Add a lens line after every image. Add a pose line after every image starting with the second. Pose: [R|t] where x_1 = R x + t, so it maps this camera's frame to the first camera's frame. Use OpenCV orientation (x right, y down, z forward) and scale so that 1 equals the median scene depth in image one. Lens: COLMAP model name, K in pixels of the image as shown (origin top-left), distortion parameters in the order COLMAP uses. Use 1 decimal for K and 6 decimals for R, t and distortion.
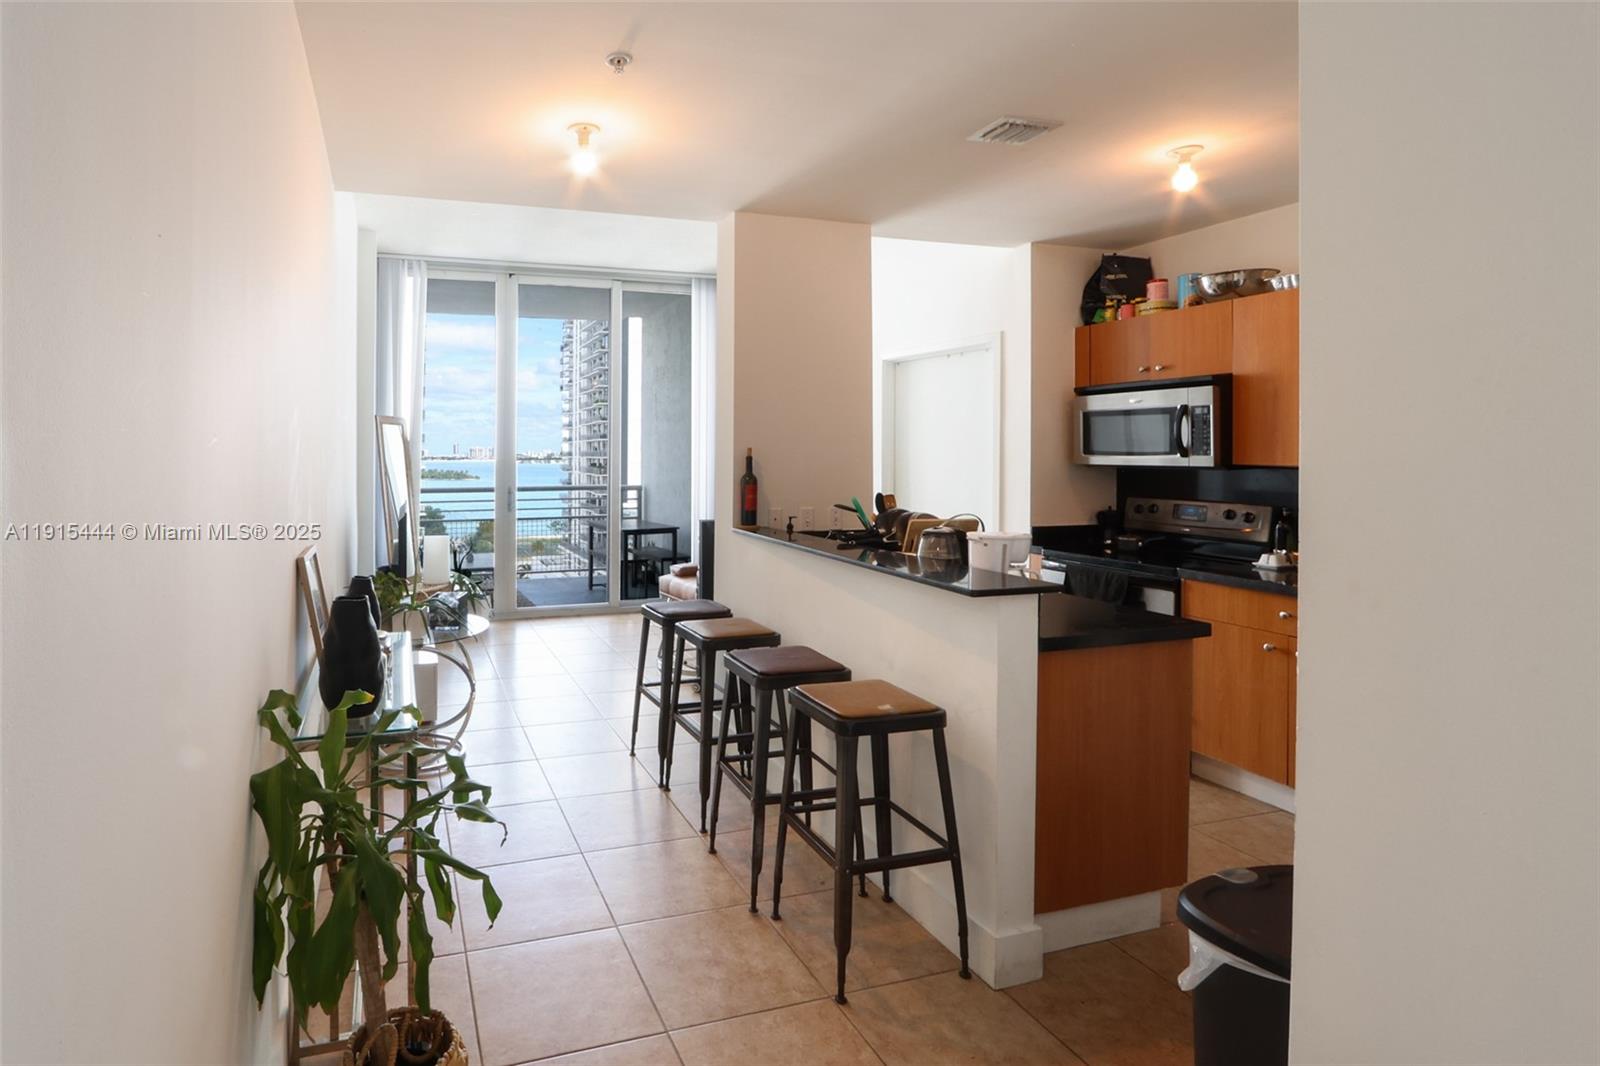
lens RADIAL K [[3123.3, 0, 797.6], [0, 3123.3, 530.9], [0, 0, 1]] dist [-0.070129, 0.000000]
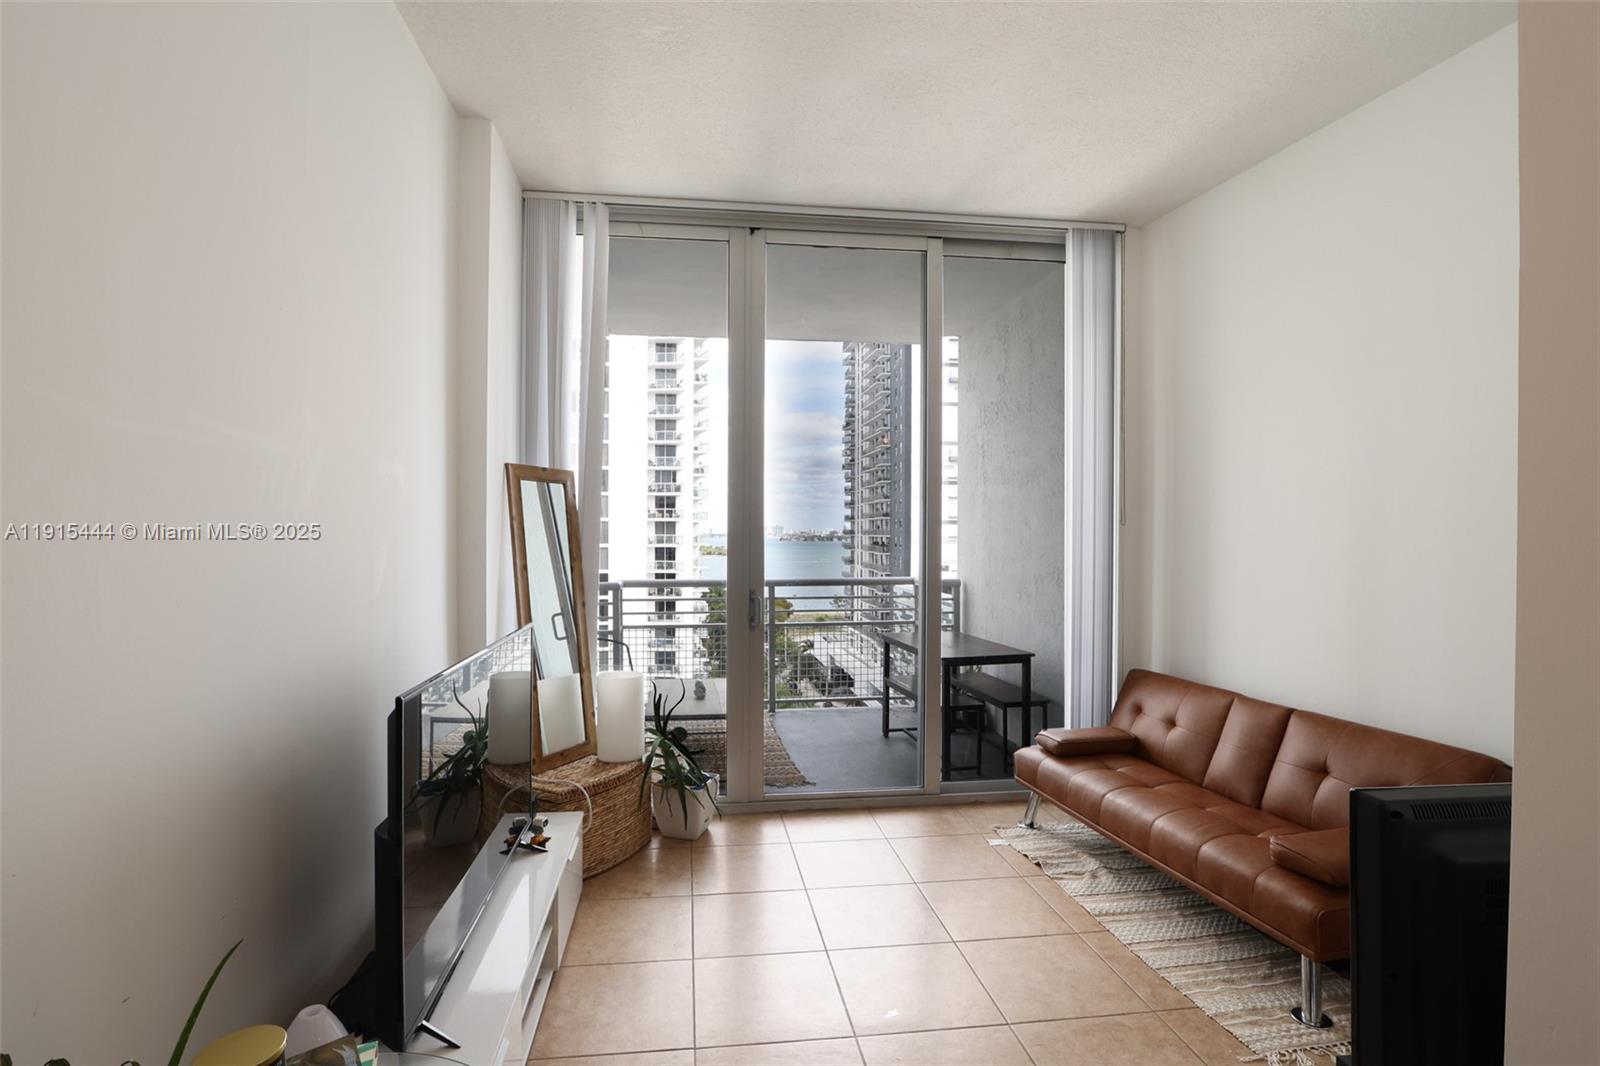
lens RADIAL K [[3123.3, 0, 799.0], [0, 3123.3, 535.3], [0, 0, 1]] dist [-0.070129, 0.000000]
pose [[0.995967, -0.000905, -0.089712, -0.028943], [-0.001214, 0.999722, -0.023568, -0.009762], [0.089708, 0.023582, 0.995689, 0.388971]]
